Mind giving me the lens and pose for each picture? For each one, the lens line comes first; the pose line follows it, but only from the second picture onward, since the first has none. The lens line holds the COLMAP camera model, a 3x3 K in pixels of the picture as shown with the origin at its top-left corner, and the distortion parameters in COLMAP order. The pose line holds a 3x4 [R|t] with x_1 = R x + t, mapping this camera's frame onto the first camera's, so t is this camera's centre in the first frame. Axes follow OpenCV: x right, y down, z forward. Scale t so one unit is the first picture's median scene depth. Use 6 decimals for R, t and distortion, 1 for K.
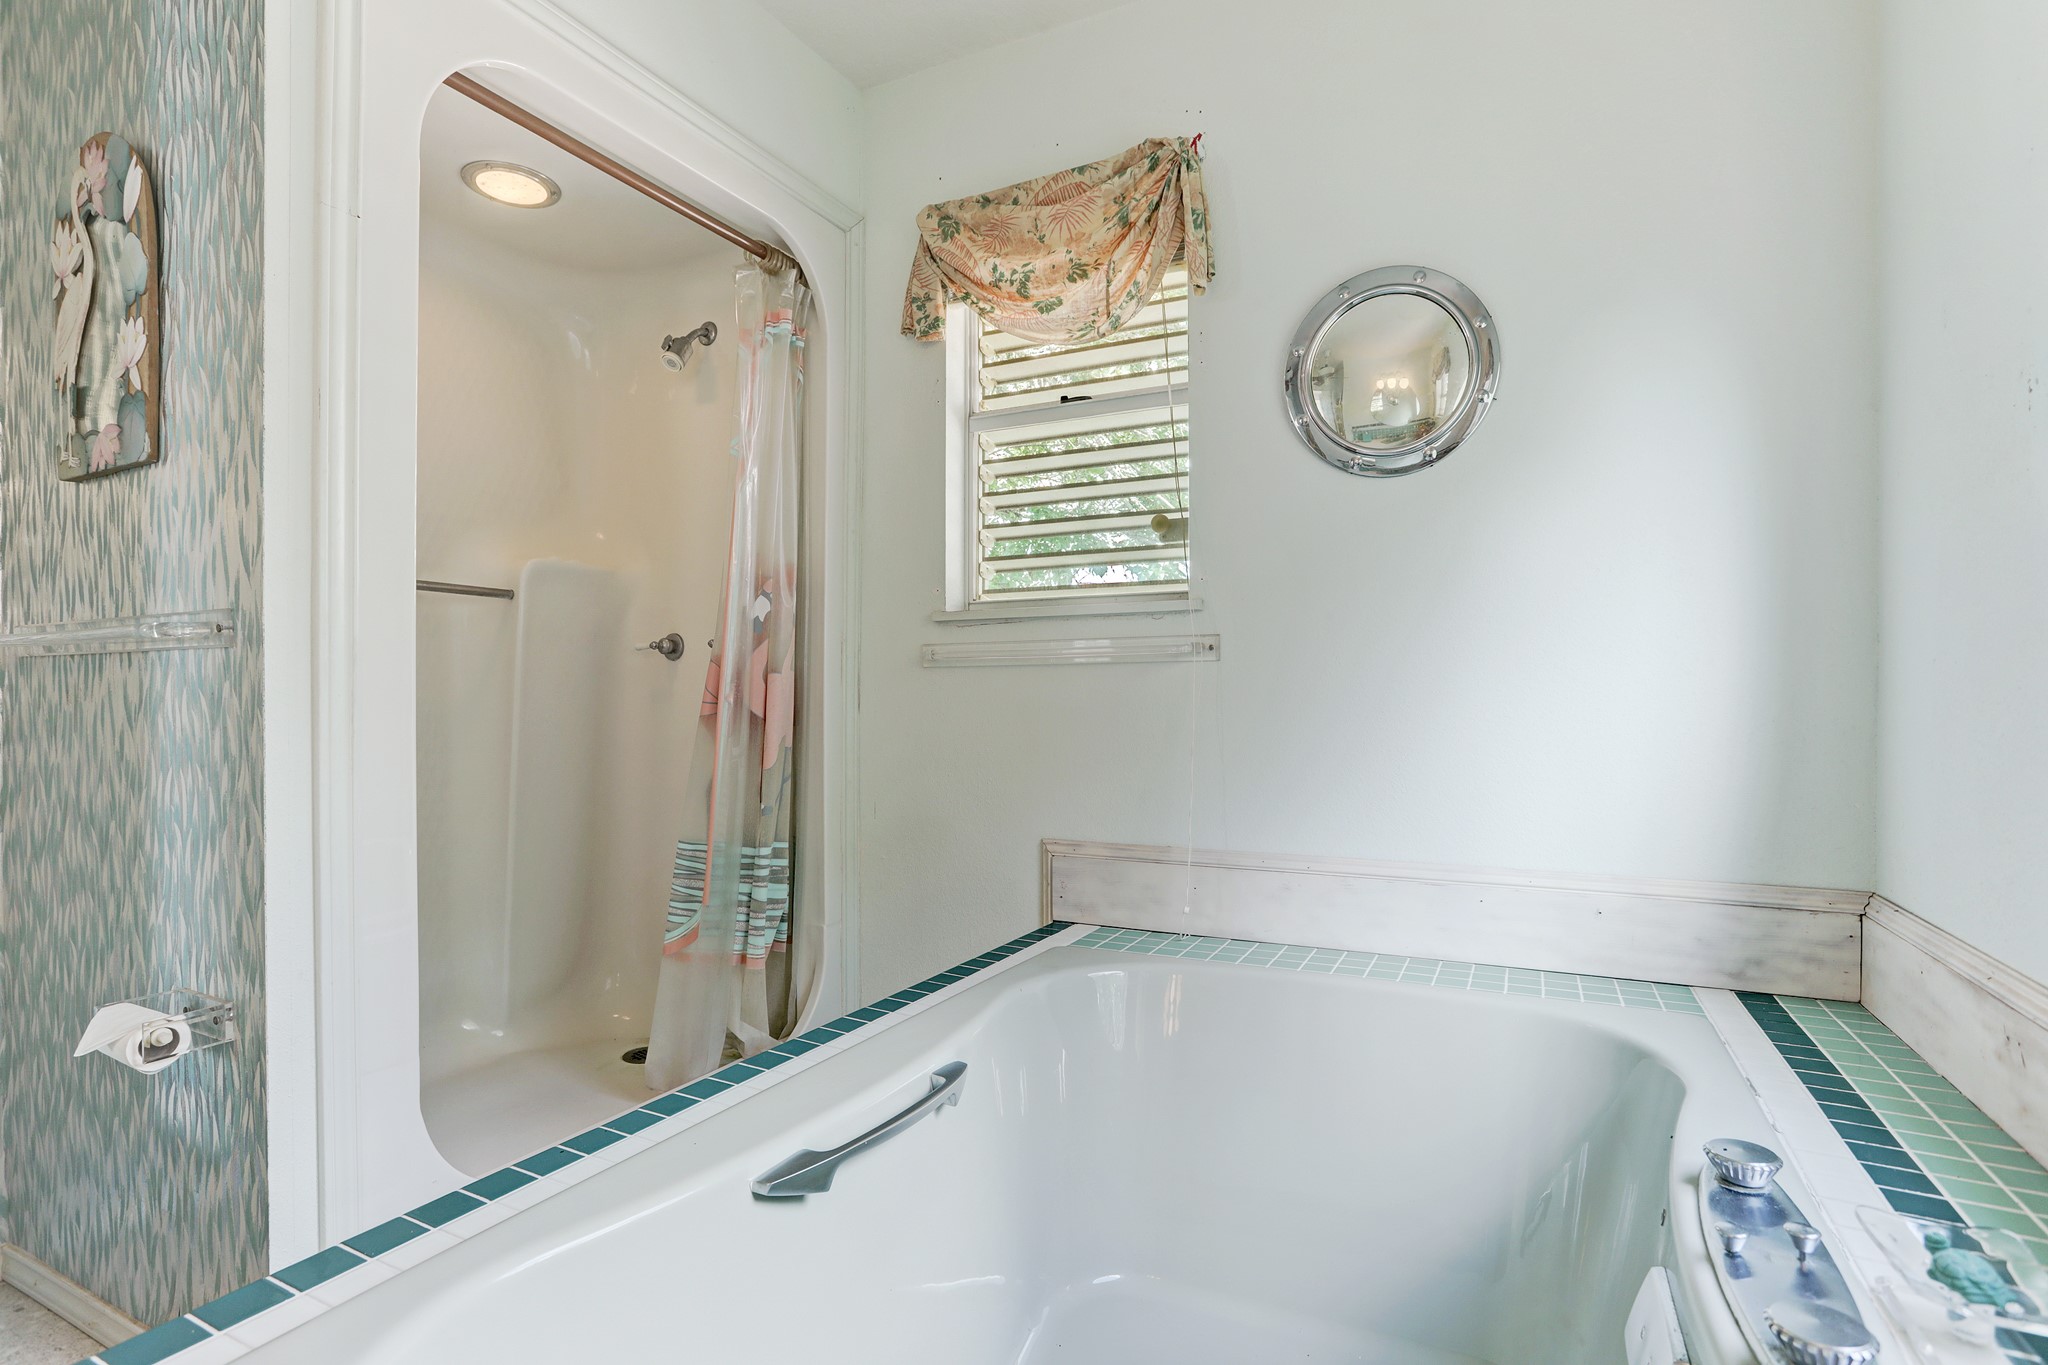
lens RADIAL K [[1007.4, 0, 1016.7], [0, 1007.4, 676.0], [0, 0, 1]] dist [-0.046071, 0.019685]
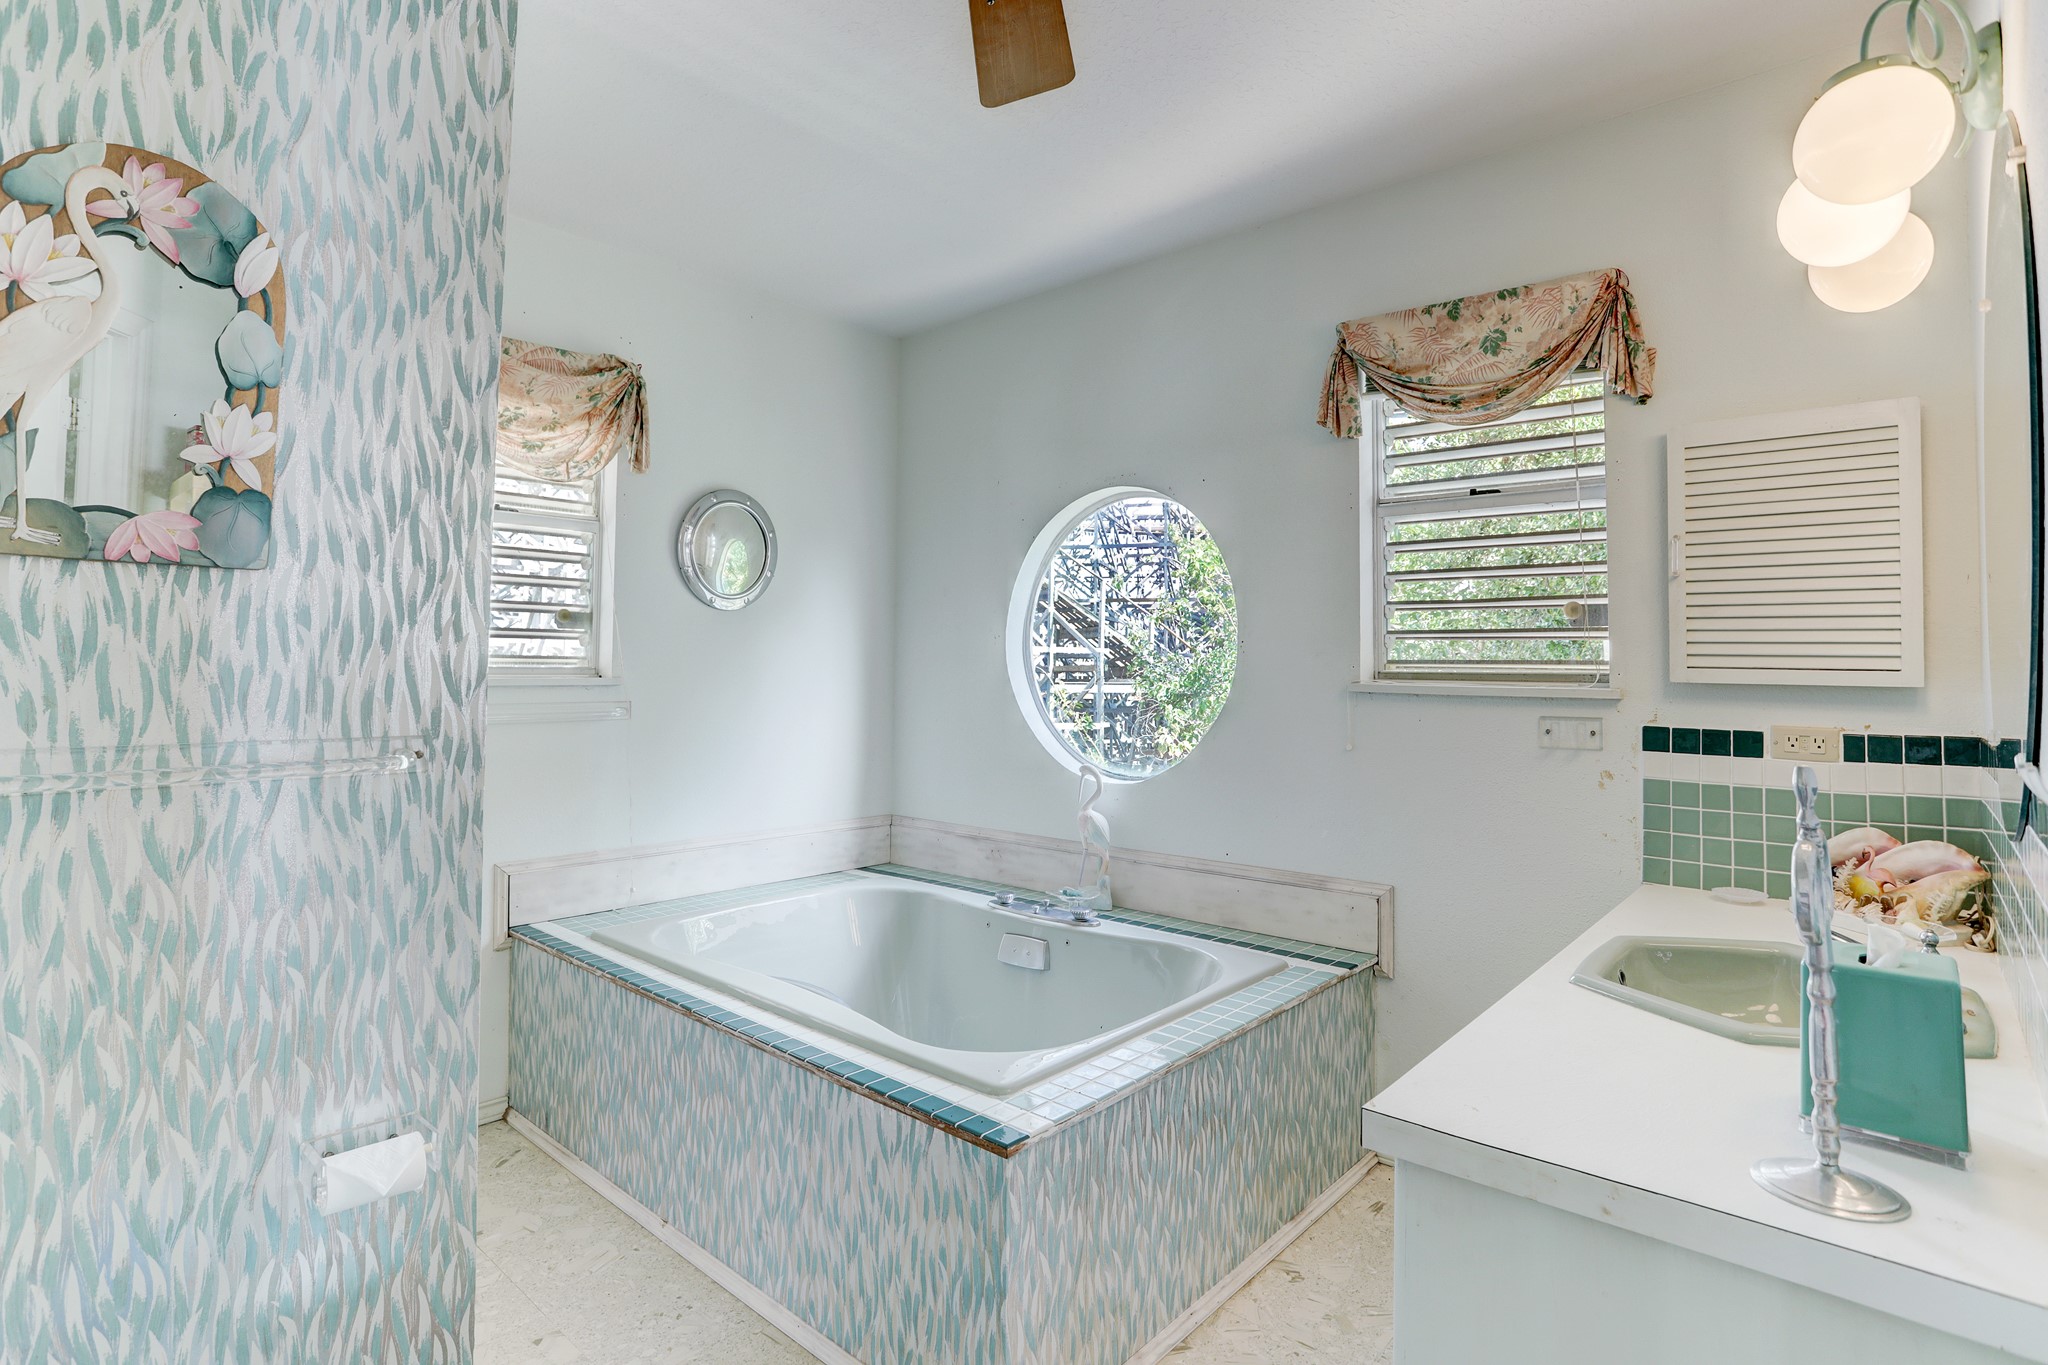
lens RADIAL K [[1007.4, 0, 1016.7], [0, 1007.4, 676.0], [0, 0, 1]] dist [-0.046071, 0.019685]
pose [[0.289981, 0.005407, 0.957017, -1.057103], [-0.012231, 0.999923, -0.001943, -0.083775], [-0.956954, -0.011141, 0.290025, 0.032650]]
